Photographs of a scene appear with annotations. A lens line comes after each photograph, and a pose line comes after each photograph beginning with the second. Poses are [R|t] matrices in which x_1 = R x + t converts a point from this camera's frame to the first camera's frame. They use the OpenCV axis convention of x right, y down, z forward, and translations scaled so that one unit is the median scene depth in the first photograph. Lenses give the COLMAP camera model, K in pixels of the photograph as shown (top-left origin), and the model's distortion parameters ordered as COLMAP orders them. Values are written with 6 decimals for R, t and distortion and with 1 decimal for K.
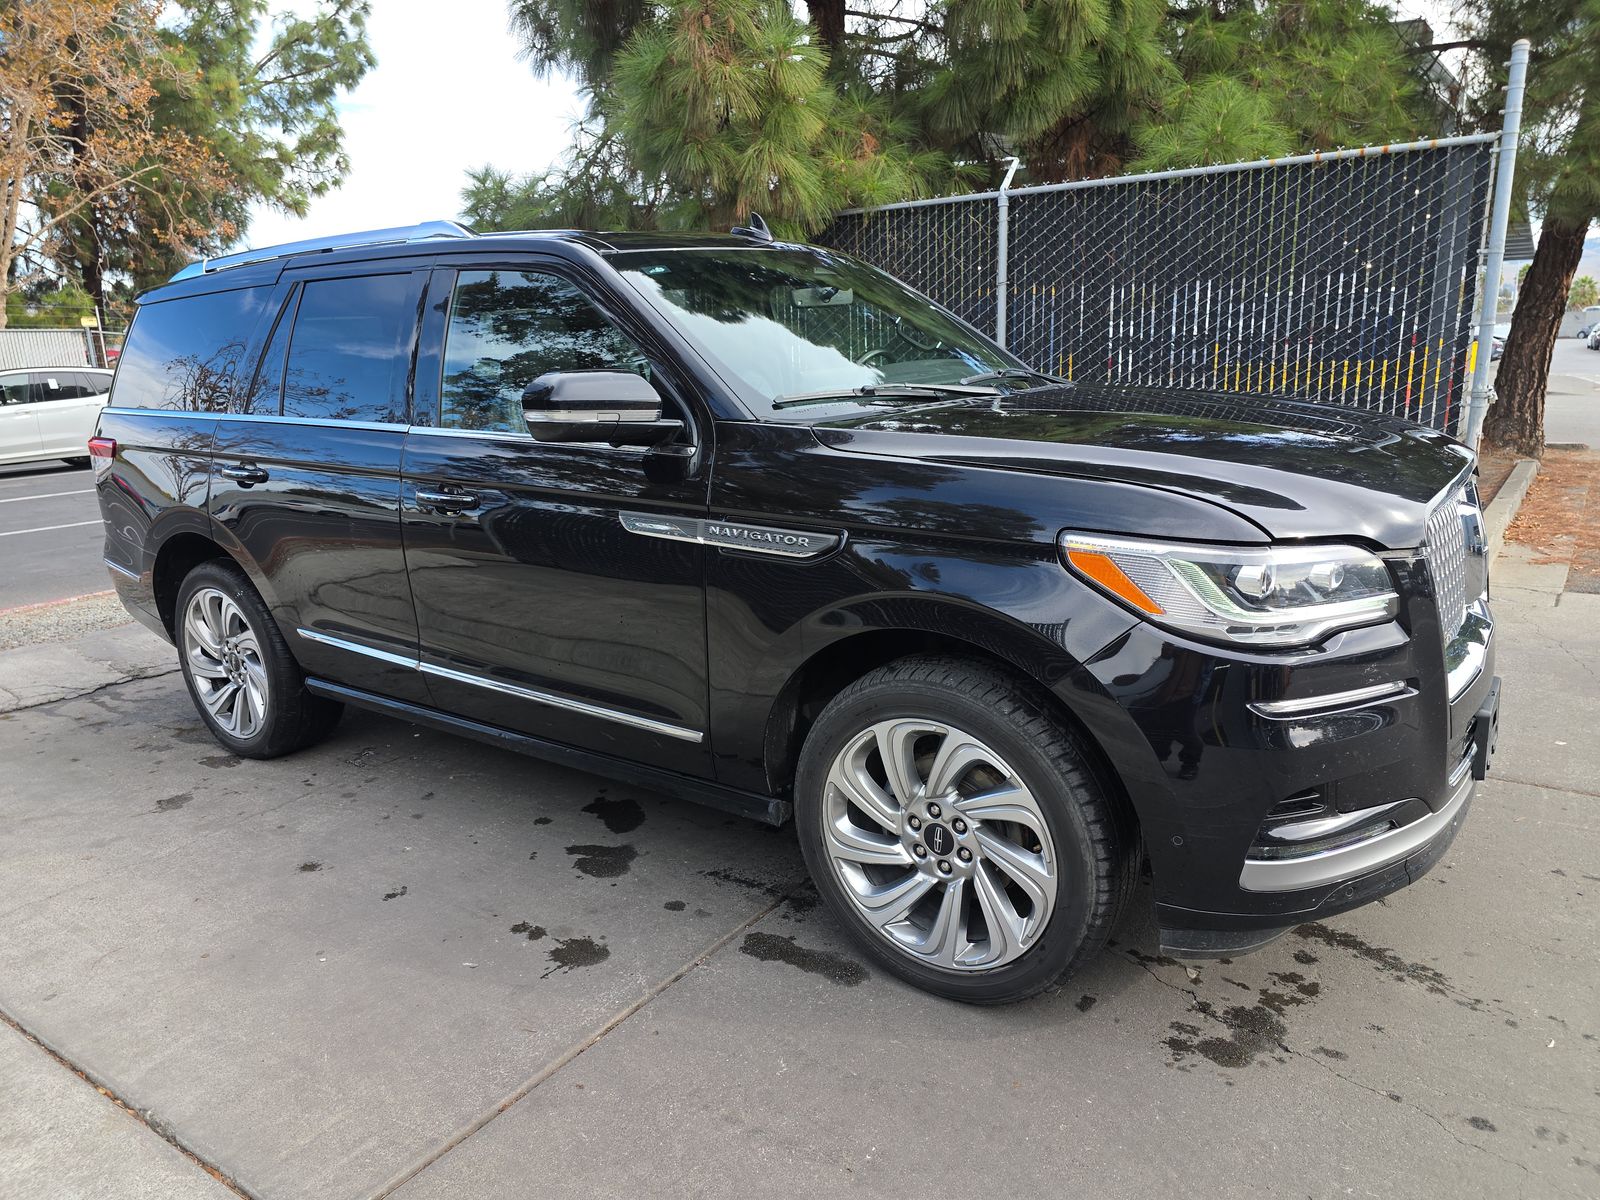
lens RADIAL K [[1067.2, 0, 801.3], [0, 1067.2, 606.5], [0, 0, 1]] dist [0.026855, -0.019013]
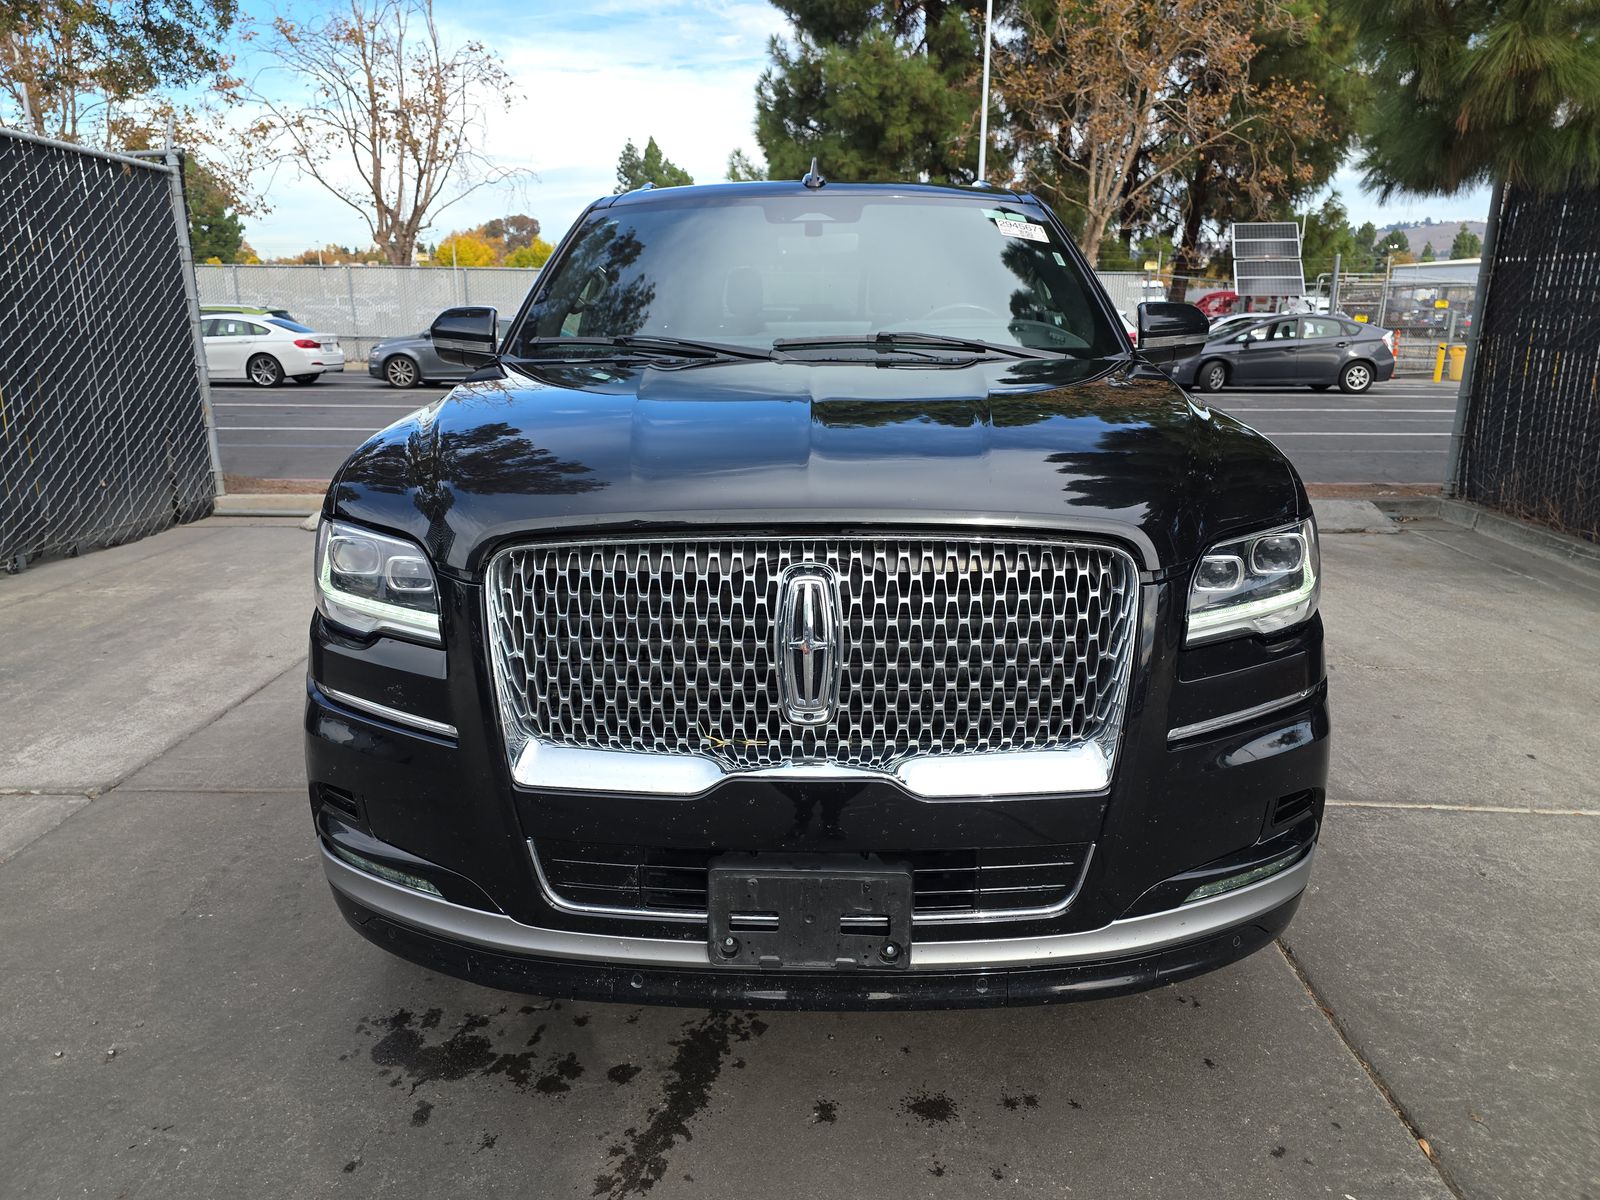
lens RADIAL K [[1067.2, 0, 792.9], [0, 1067.2, 596.9], [0, 0, 1]] dist [0.026855, -0.019013]
pose [[0.563136, 0.251902, -0.787035, 0.117224], [-0.220718, 0.963655, 0.150505, -0.018157], [0.796343, 0.088958, 0.598268, 0.063409]]
